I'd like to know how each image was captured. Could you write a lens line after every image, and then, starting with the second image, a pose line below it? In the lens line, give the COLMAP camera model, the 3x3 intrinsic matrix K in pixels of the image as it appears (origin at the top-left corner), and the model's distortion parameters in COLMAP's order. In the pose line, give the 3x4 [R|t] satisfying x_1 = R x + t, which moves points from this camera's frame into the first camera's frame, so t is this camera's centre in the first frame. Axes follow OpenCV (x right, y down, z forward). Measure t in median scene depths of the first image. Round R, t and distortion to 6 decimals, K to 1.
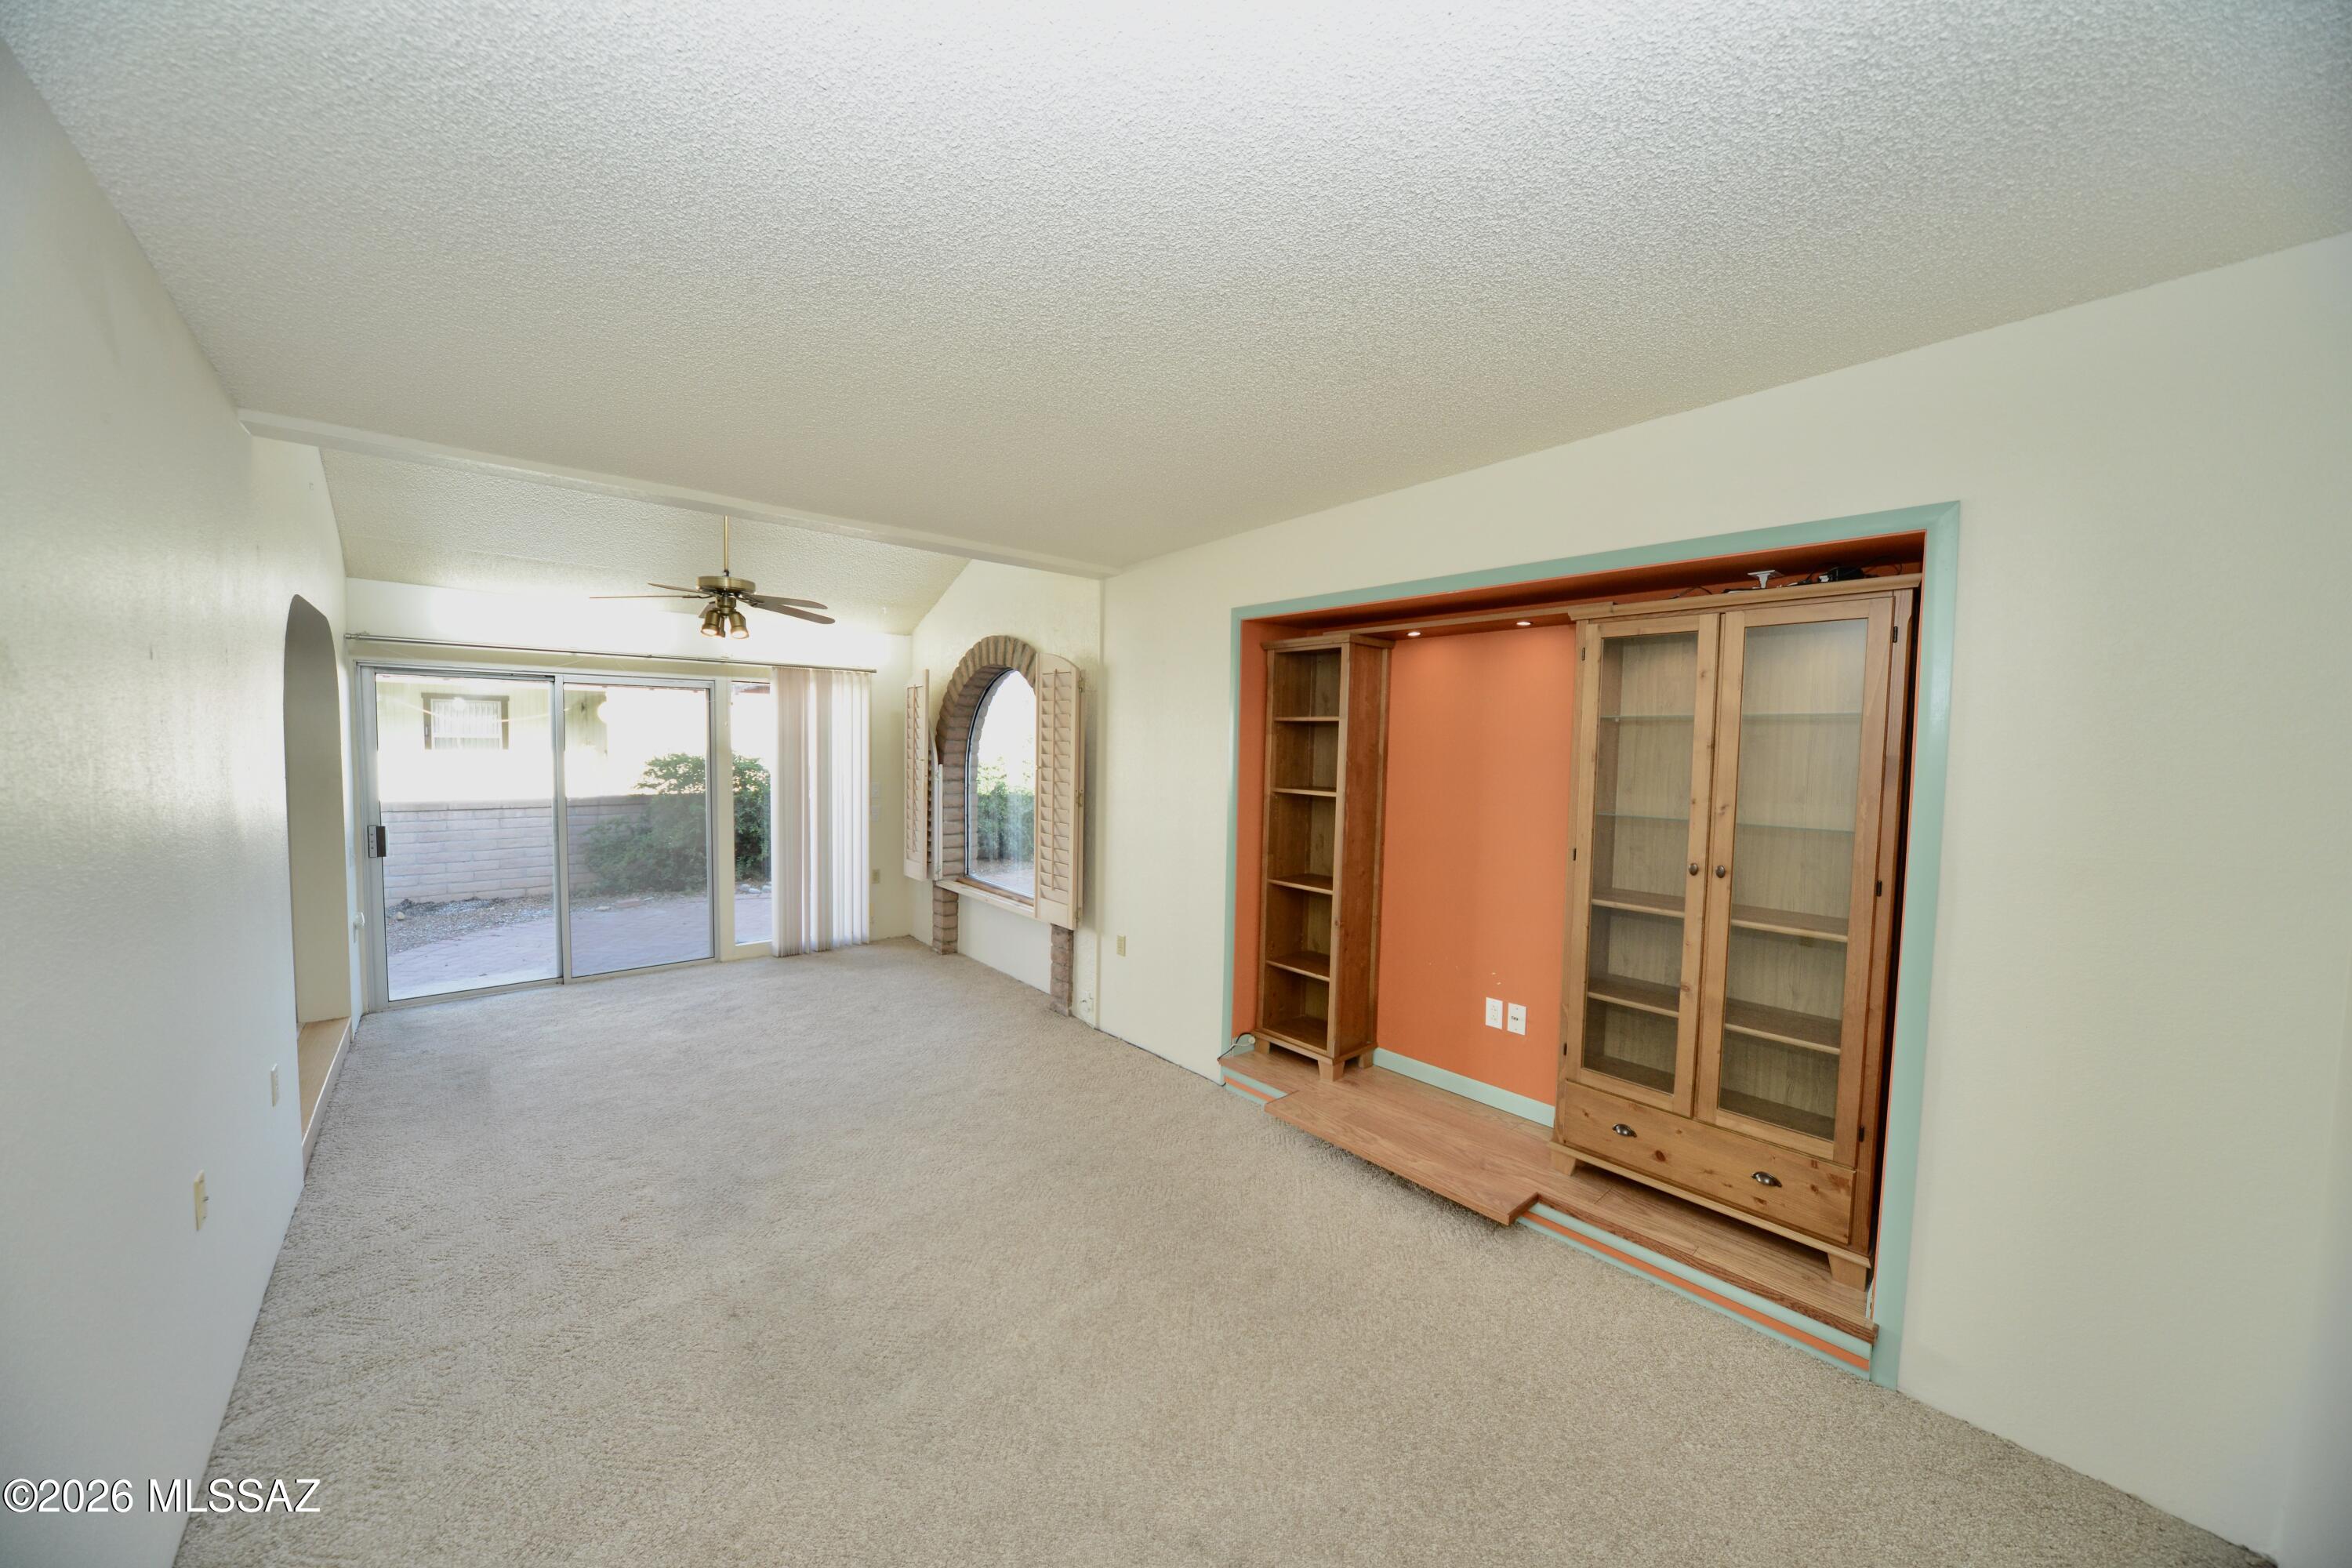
lens RADIAL K [[814.4, 0, 1168.3], [0, 814.4, 785.5], [0, 0, 1]] dist [-0.007884, 0.000066]
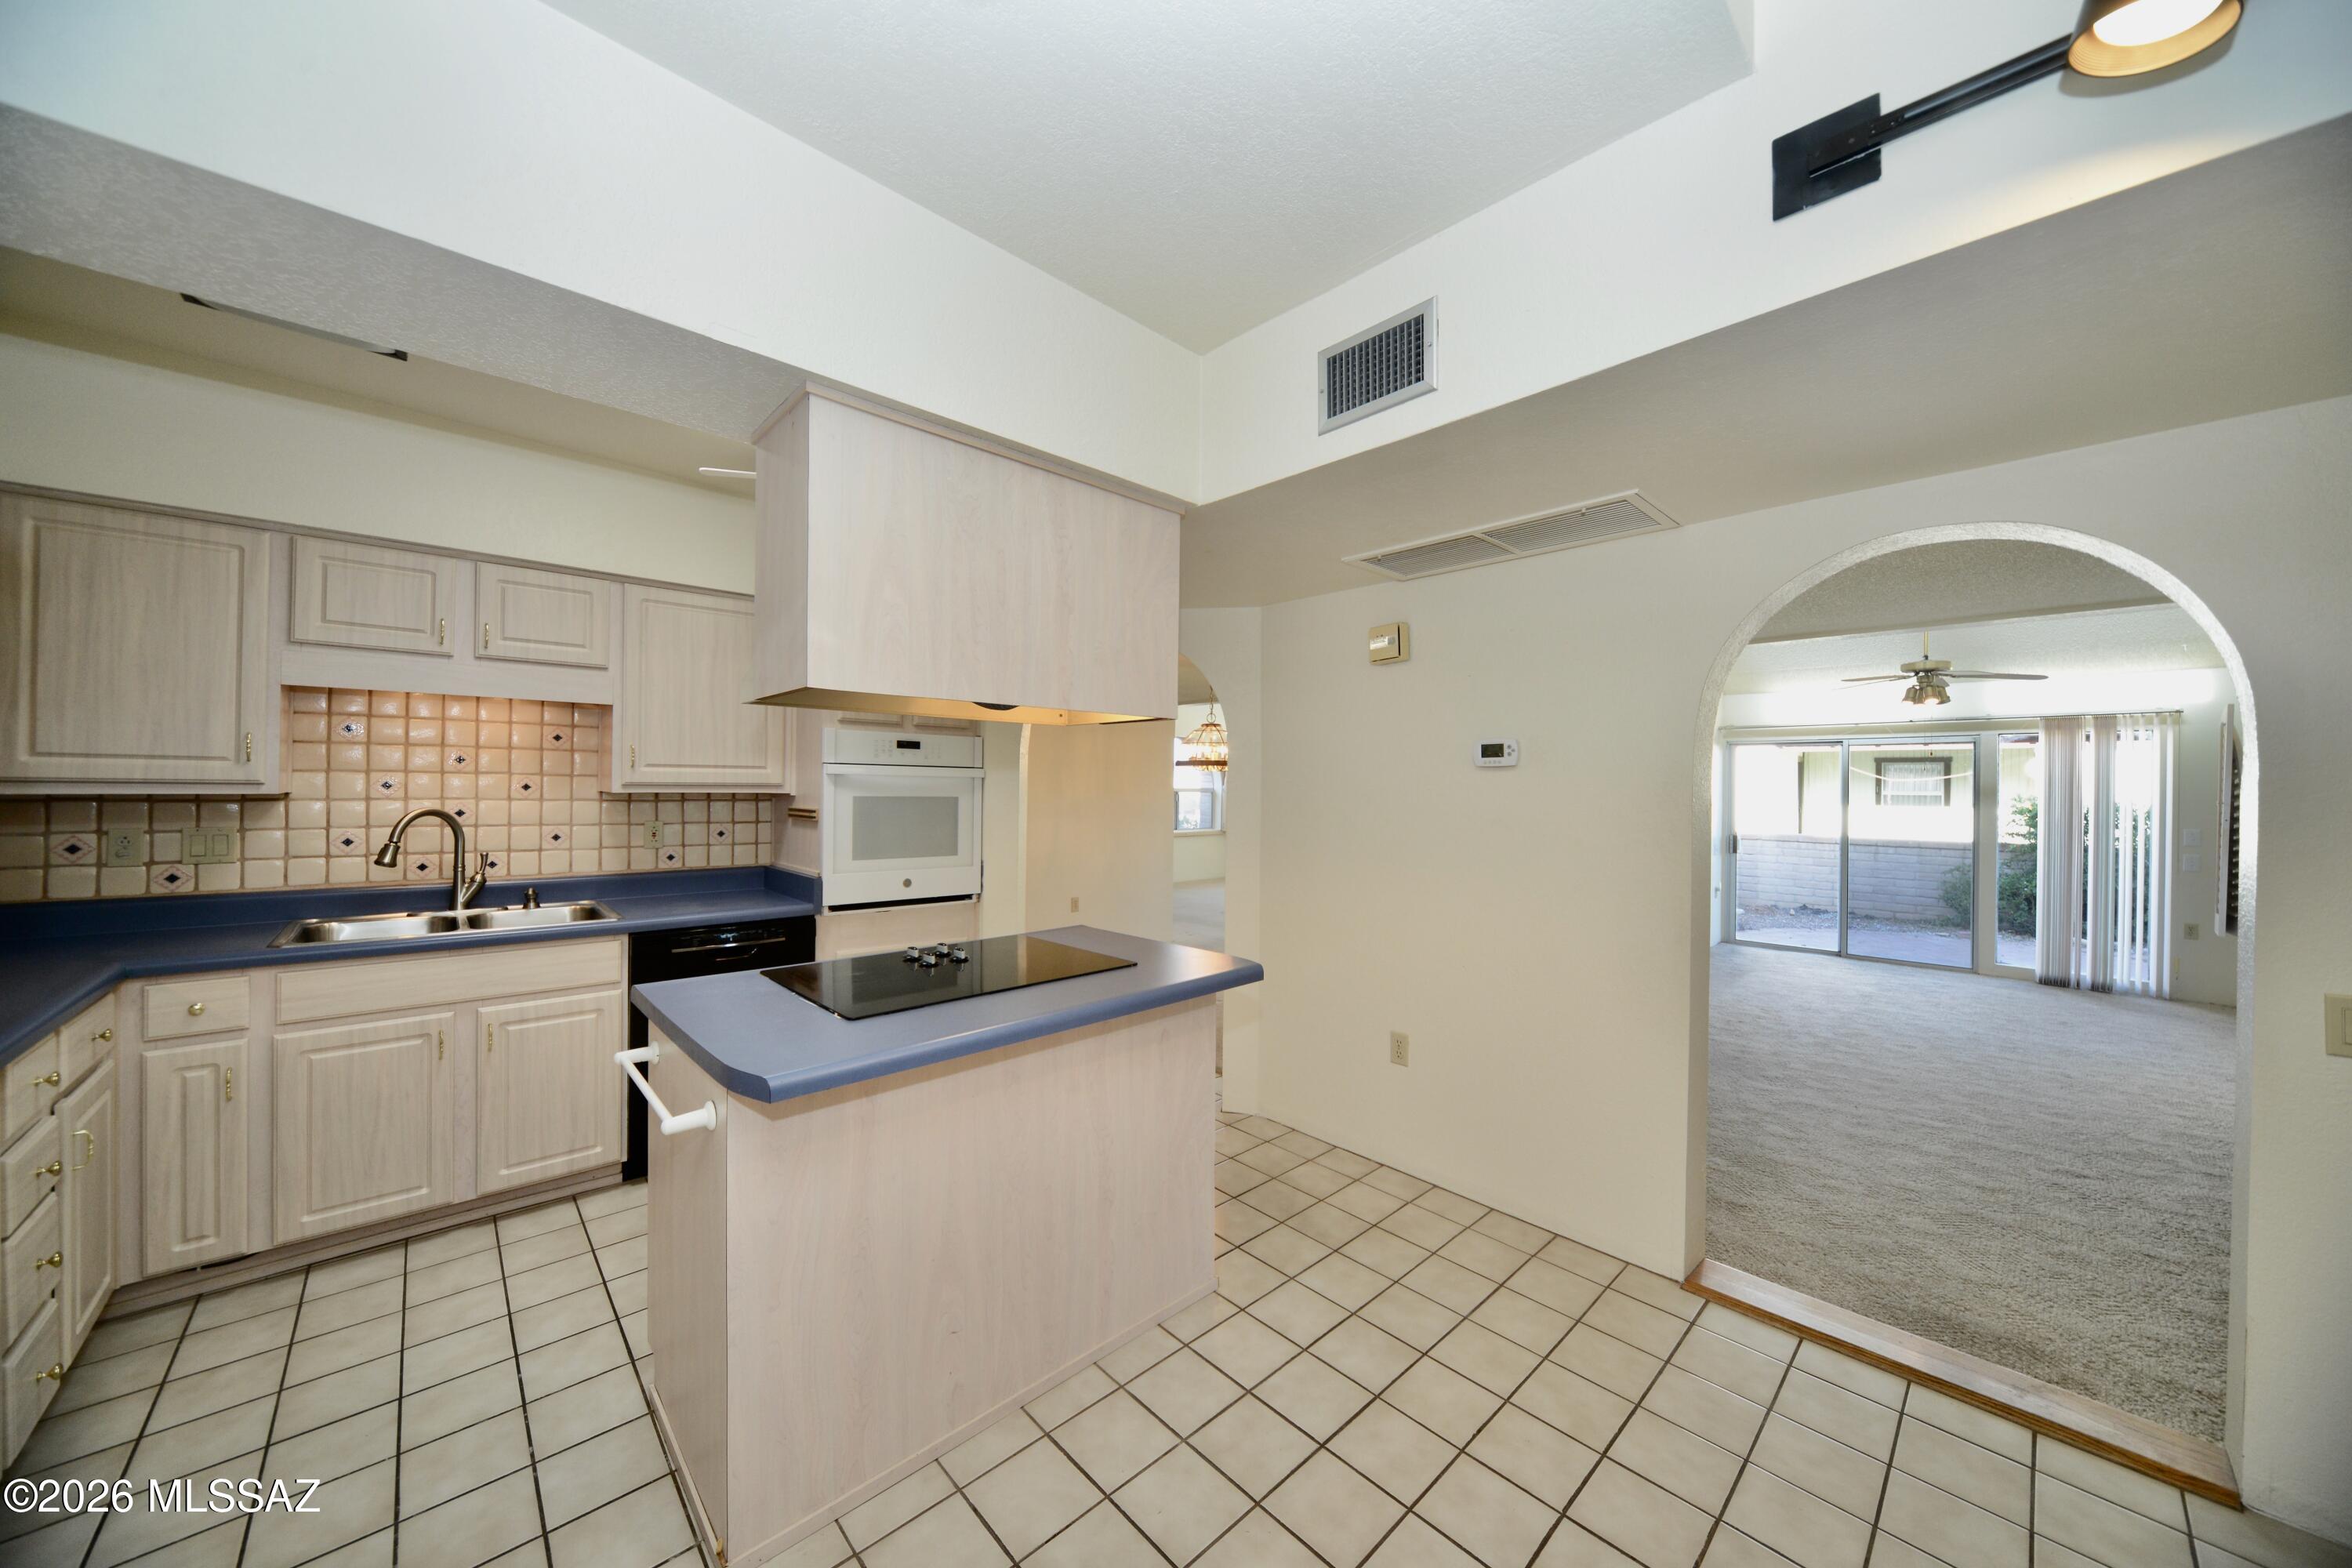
lens RADIAL K [[814.4, 0, 1158.7], [0, 814.4, 786.3], [0, 0, 1]] dist [-0.007884, 0.000066]
pose [[0.023138, -0.019557, -0.999541, 1.106671], [-0.063169, 0.997782, -0.020985, 0.086206], [0.997735, 0.063625, 0.021851, -0.418841]]
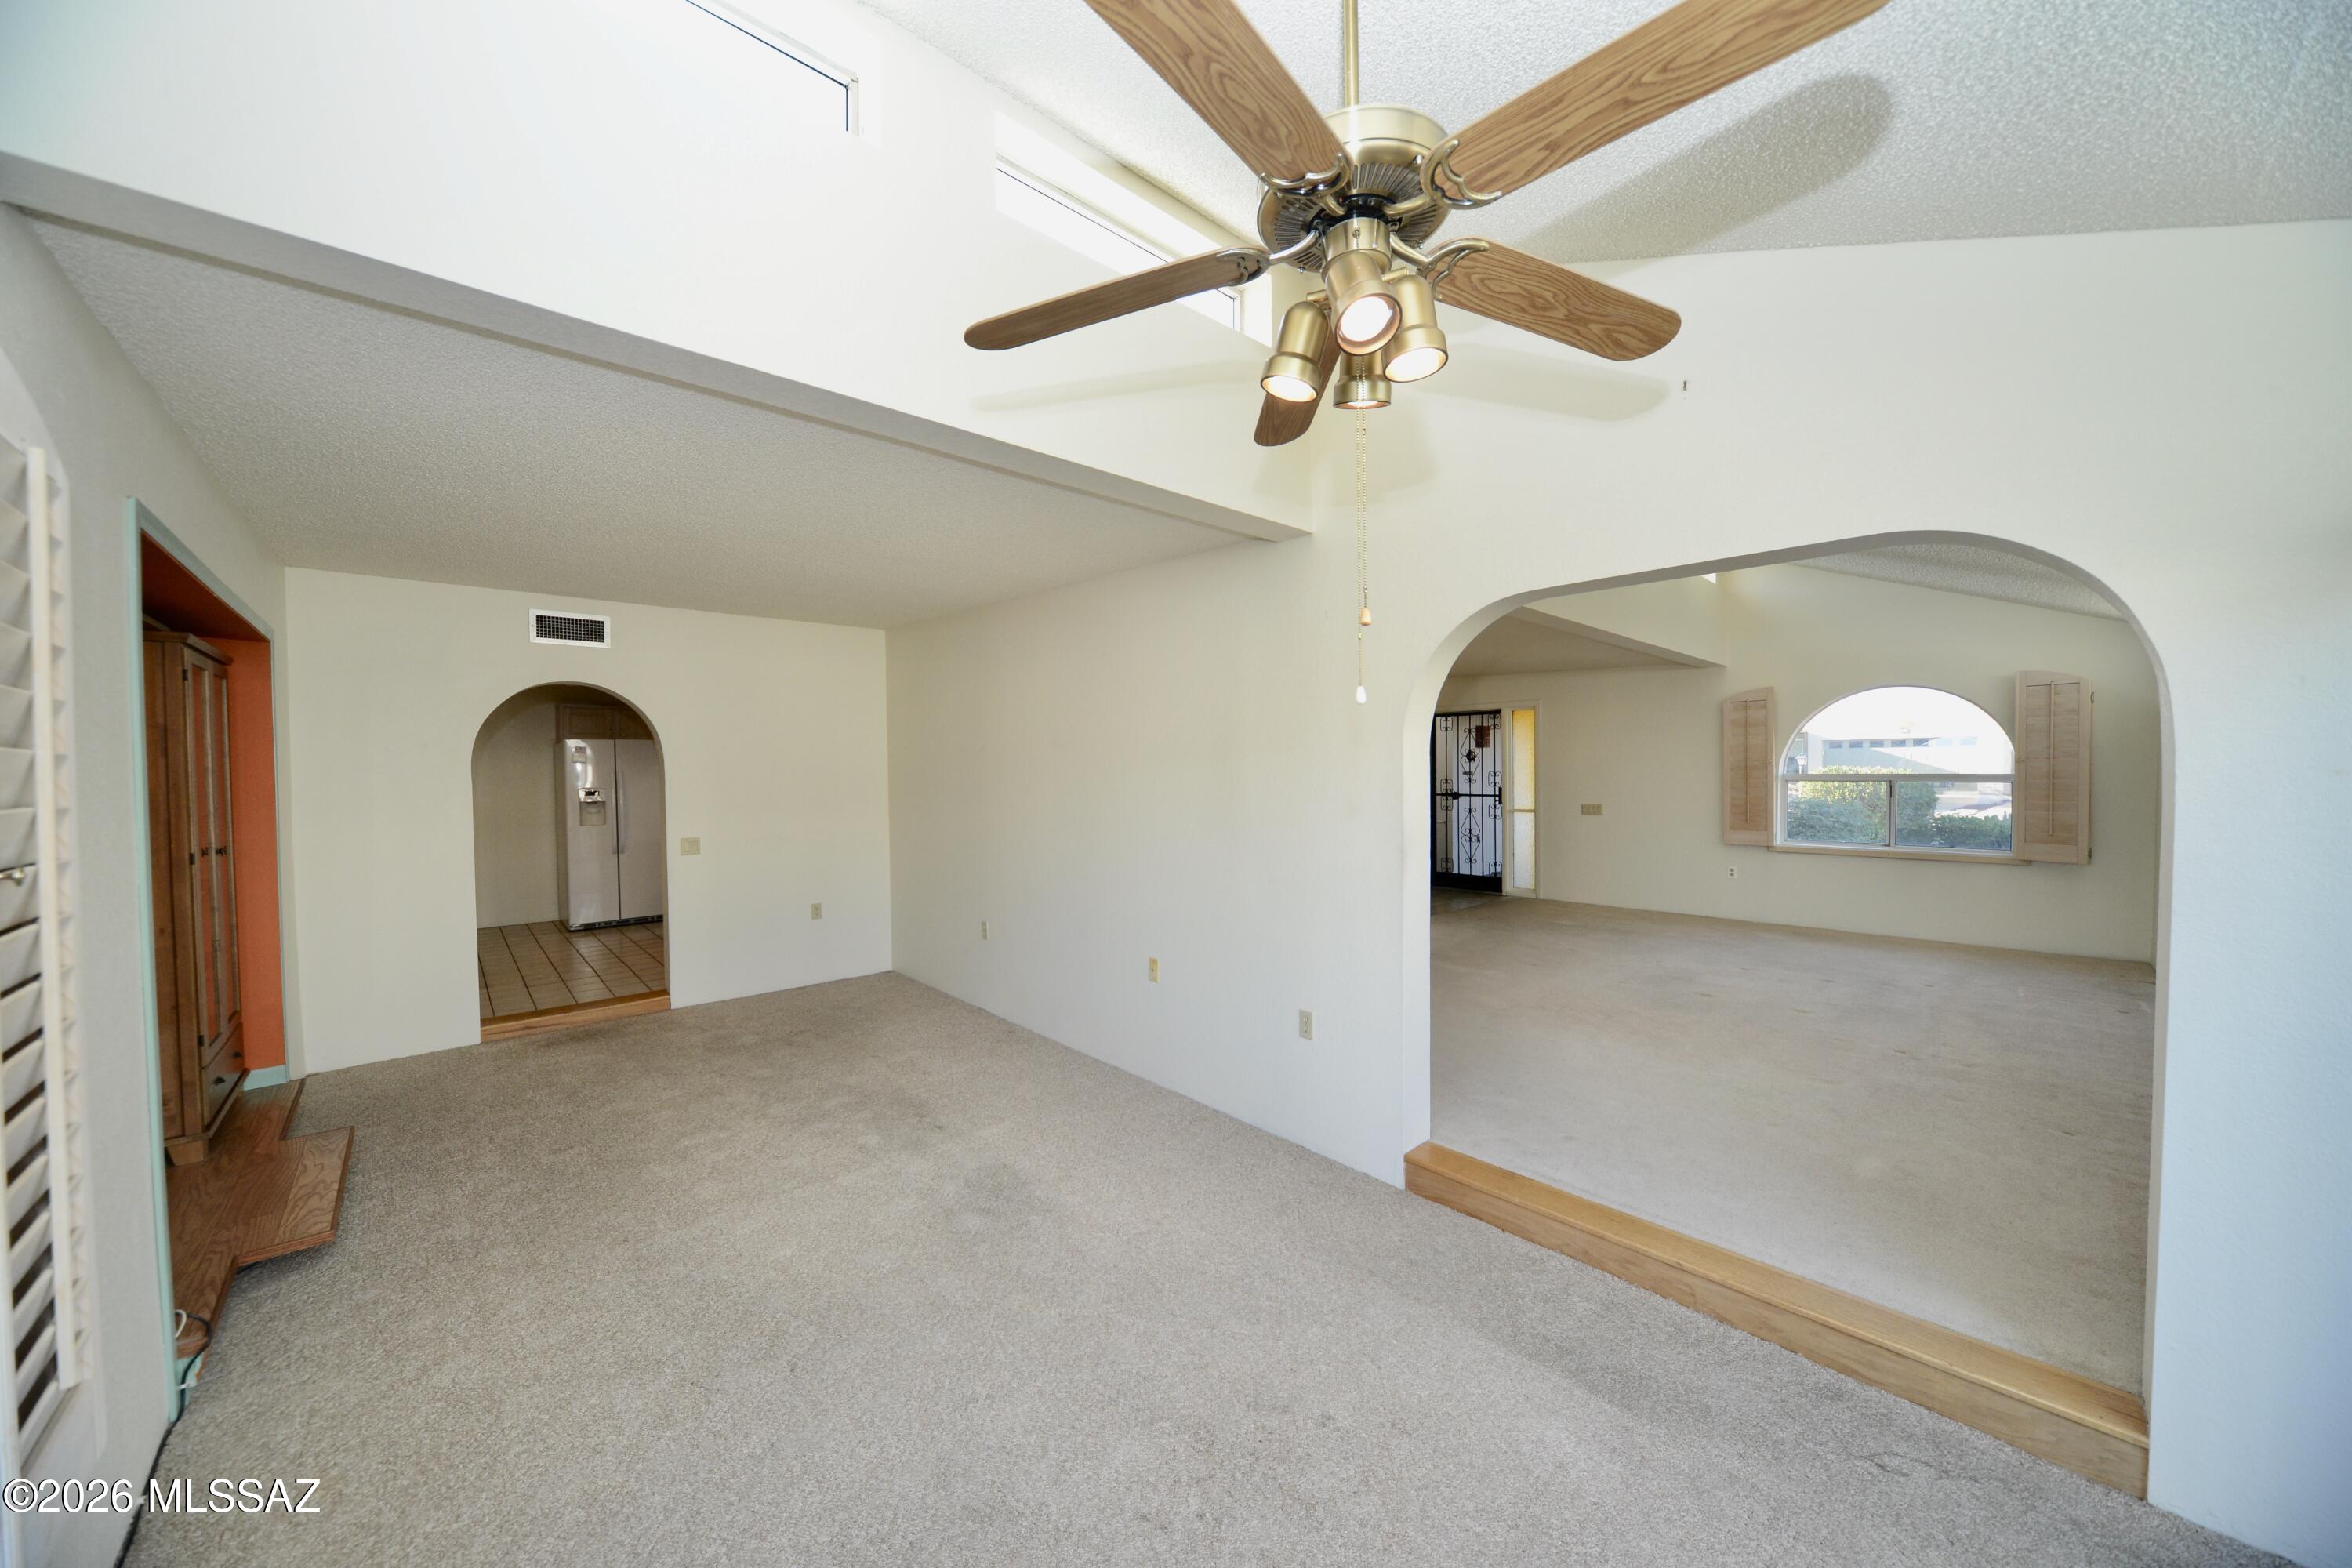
lens RADIAL K [[814.4, 0, 1169.7], [0, 814.4, 781.9], [0, 0, 1]] dist [-0.007884, 0.000066]
pose [[-0.999611, -0.001963, -0.027836, -0.651743], [-0.003976, 0.997365, 0.072431, -0.084231], [0.027621, 0.072514, -0.996985, 1.758029]]
